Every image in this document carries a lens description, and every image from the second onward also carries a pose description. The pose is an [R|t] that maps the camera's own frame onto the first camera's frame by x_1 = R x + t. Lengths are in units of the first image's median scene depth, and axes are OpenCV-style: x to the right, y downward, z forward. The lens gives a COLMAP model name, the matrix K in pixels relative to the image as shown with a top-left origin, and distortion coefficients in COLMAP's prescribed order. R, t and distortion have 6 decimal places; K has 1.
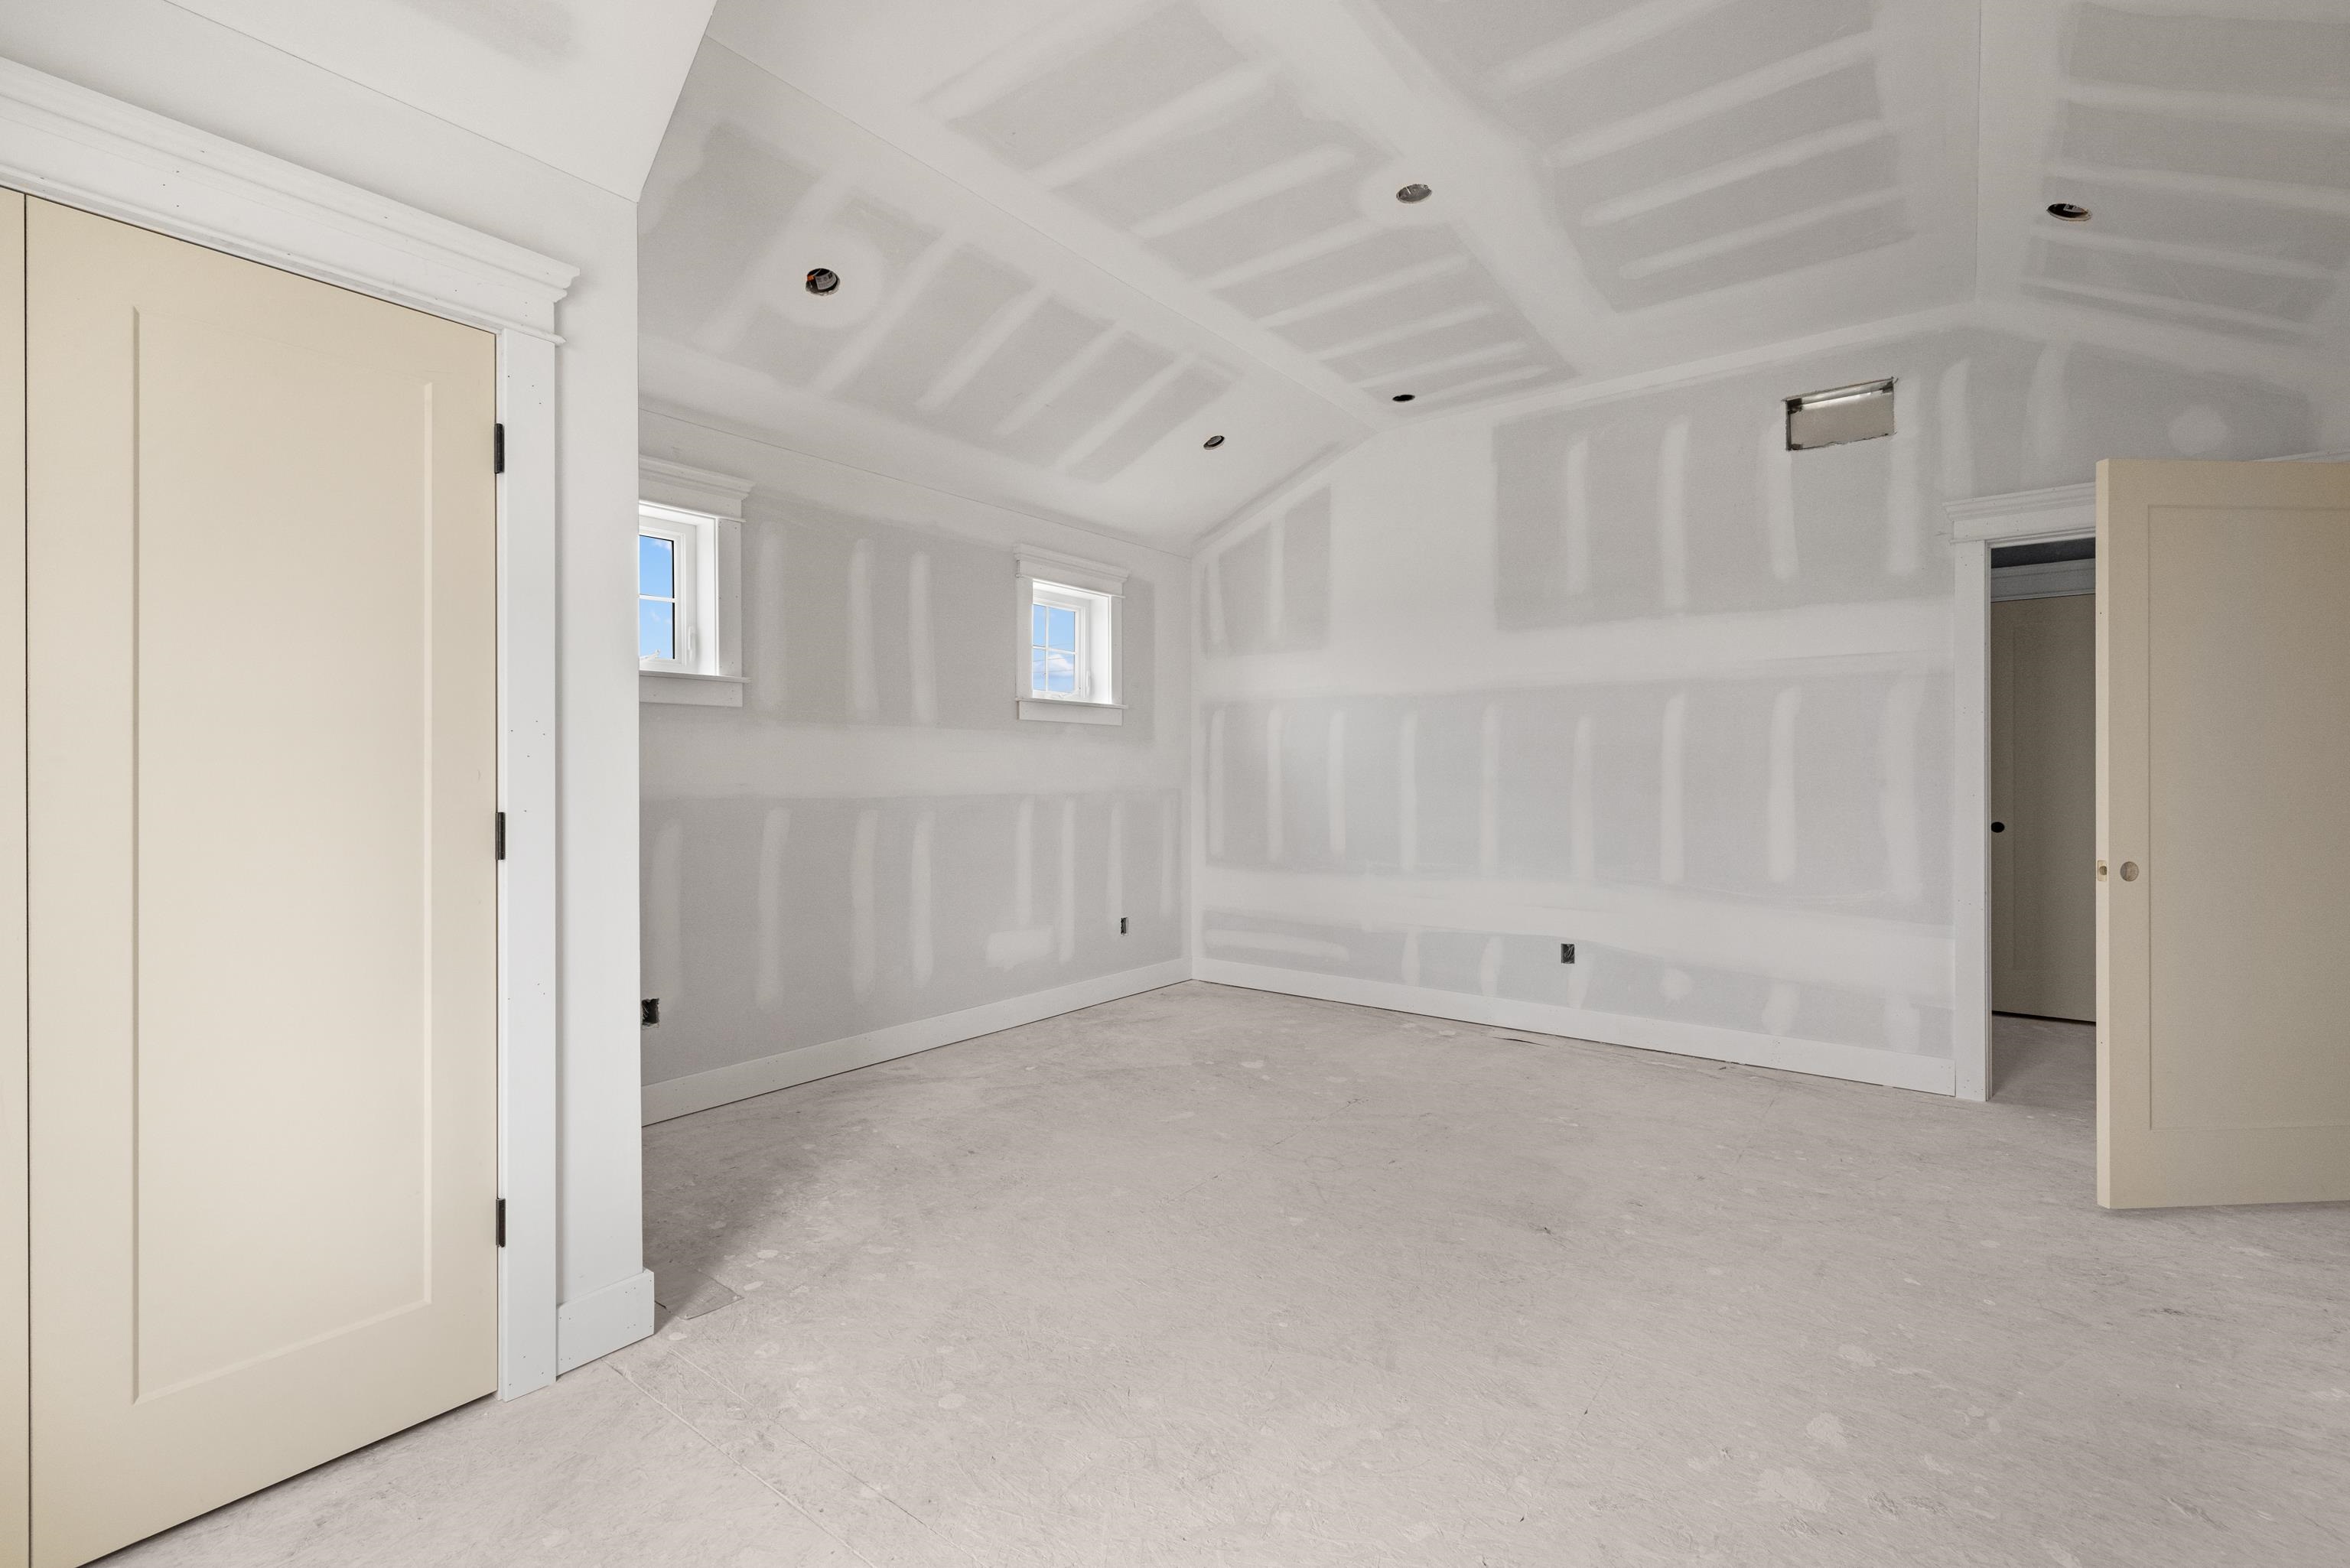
lens RADIAL K [[1009.1, 0, 1160.0], [0, 1009.1, 777.4], [0, 0, 1]] dist [-0.000586, 0.000501]
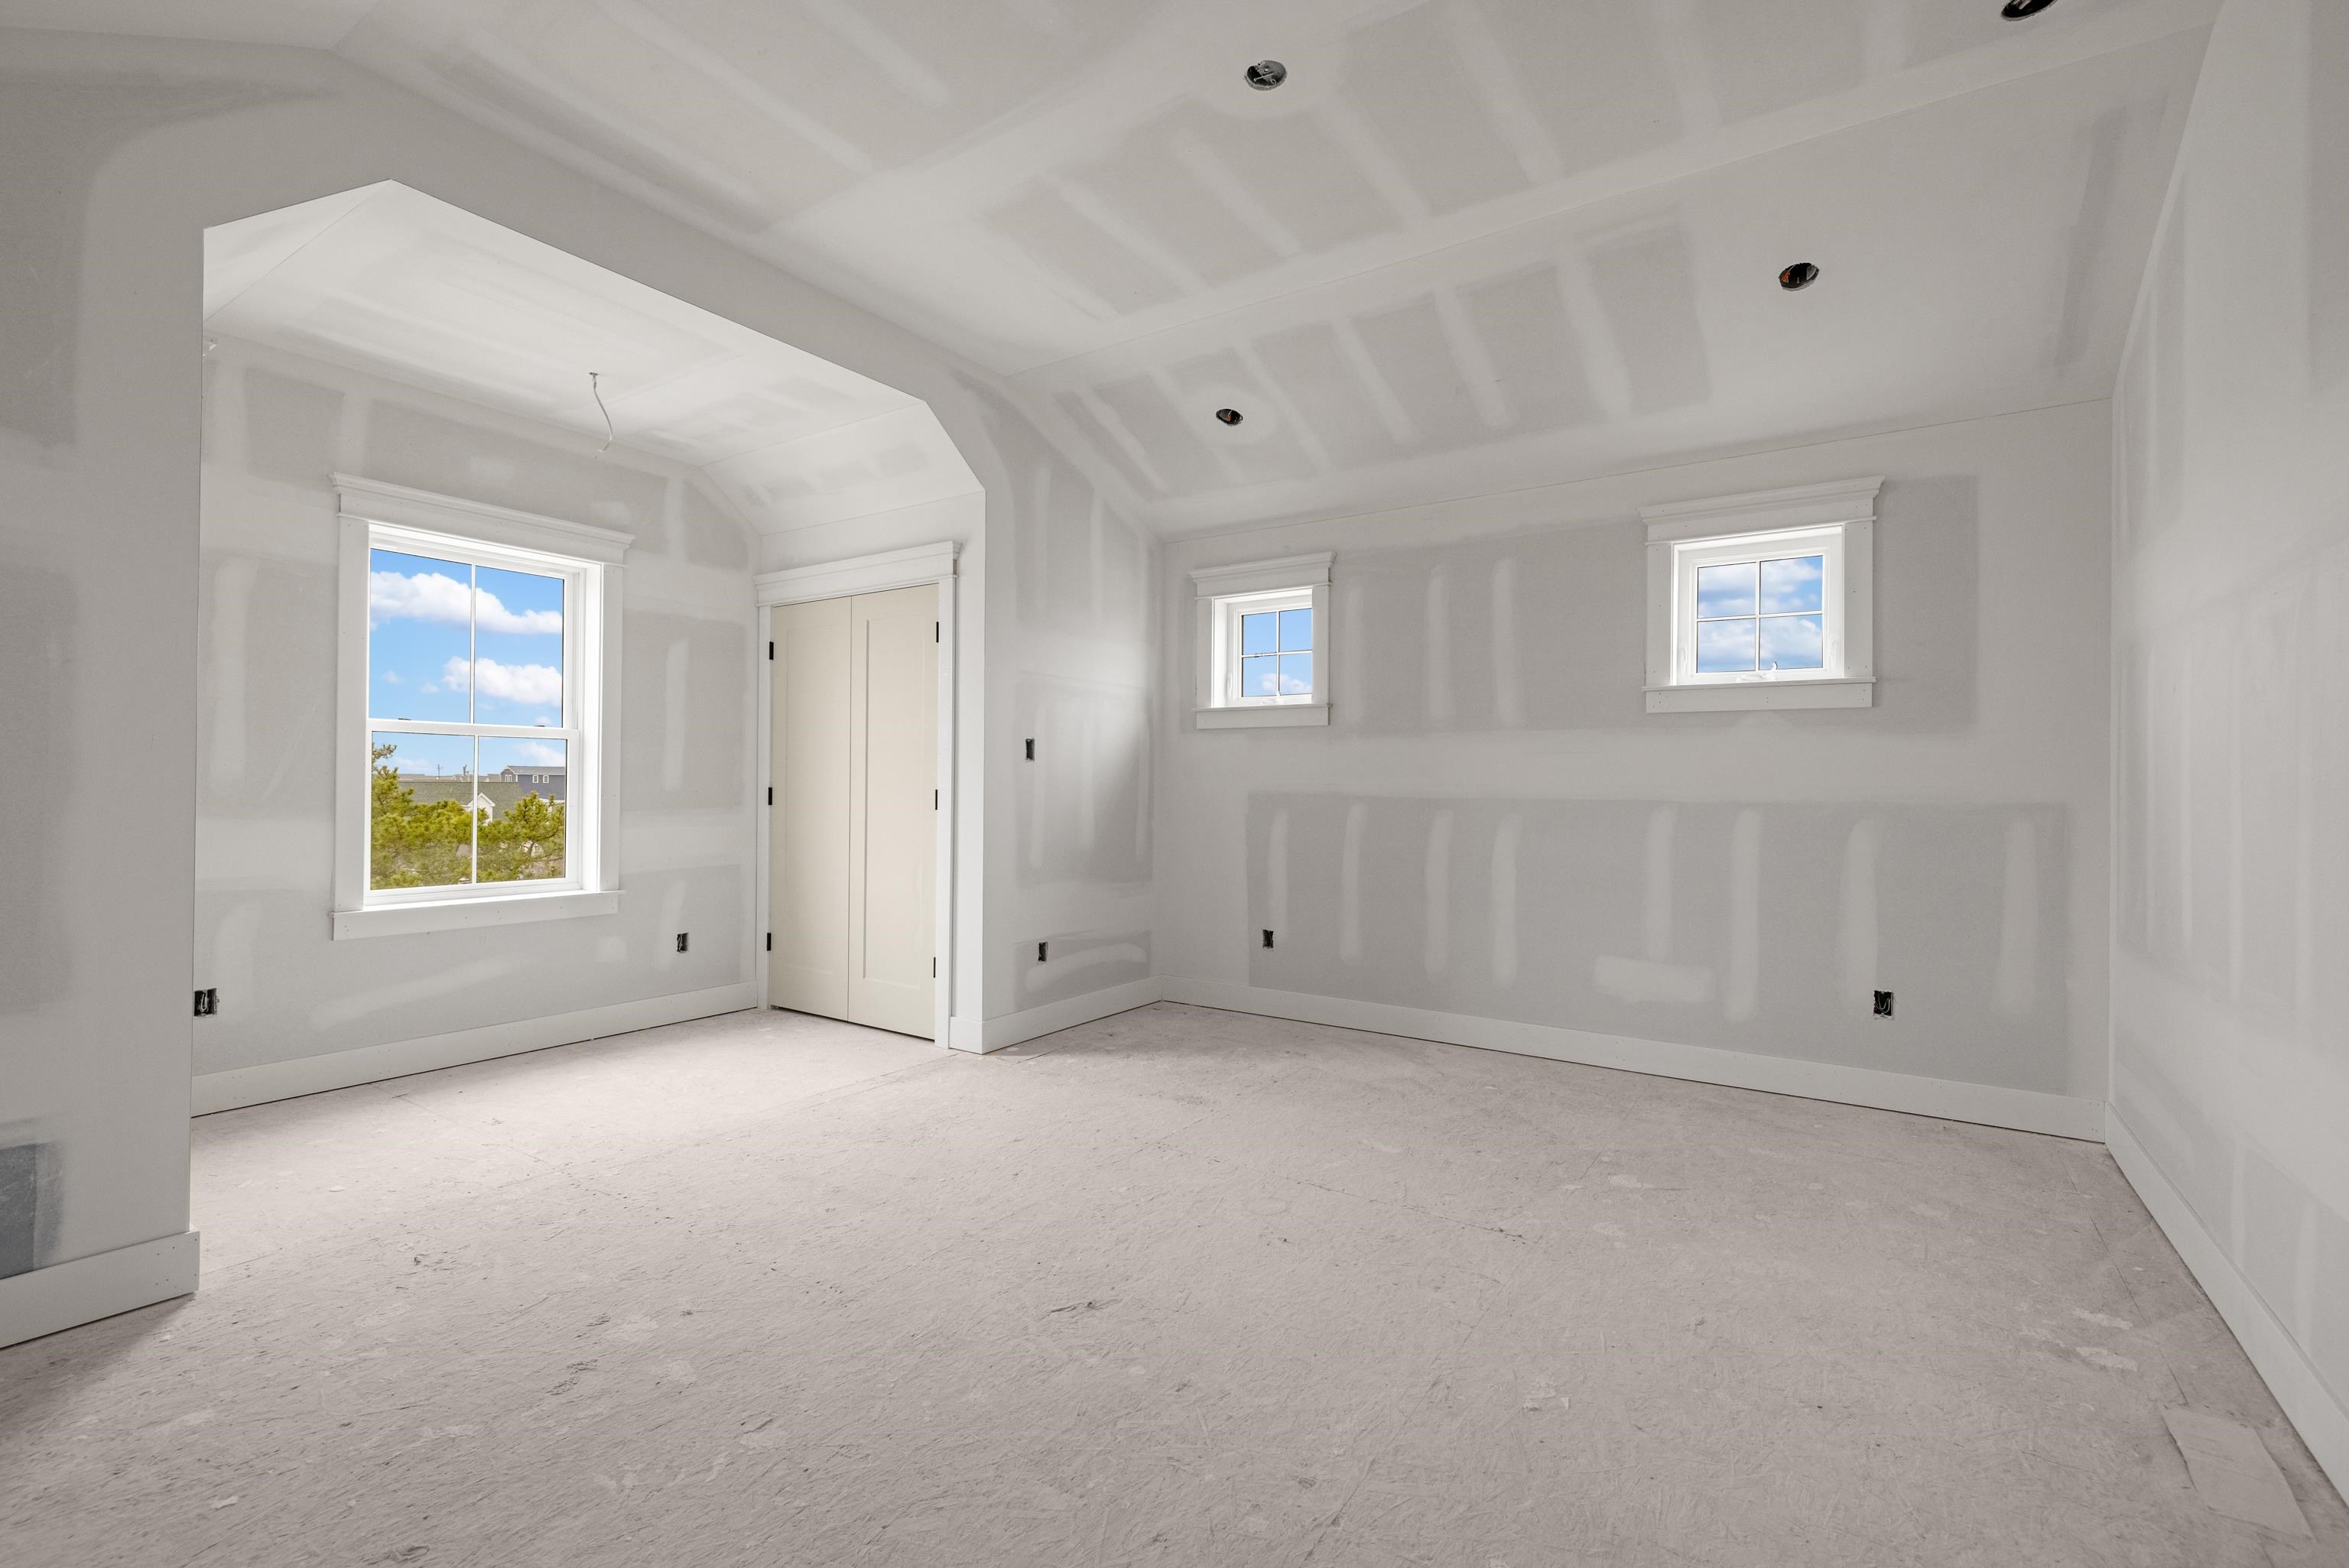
lens RADIAL K [[993.5, 0, 1178.3], [0, 993.5, 778.9], [0, 0, 1]] dist [0.001326, 0.000064]
pose [[0.092050, -0.000886, -0.995754, 0.759838], [-0.008783, 0.999960, -0.001701, 0.003566], [0.995716, 0.008902, 0.092039, 0.613724]]
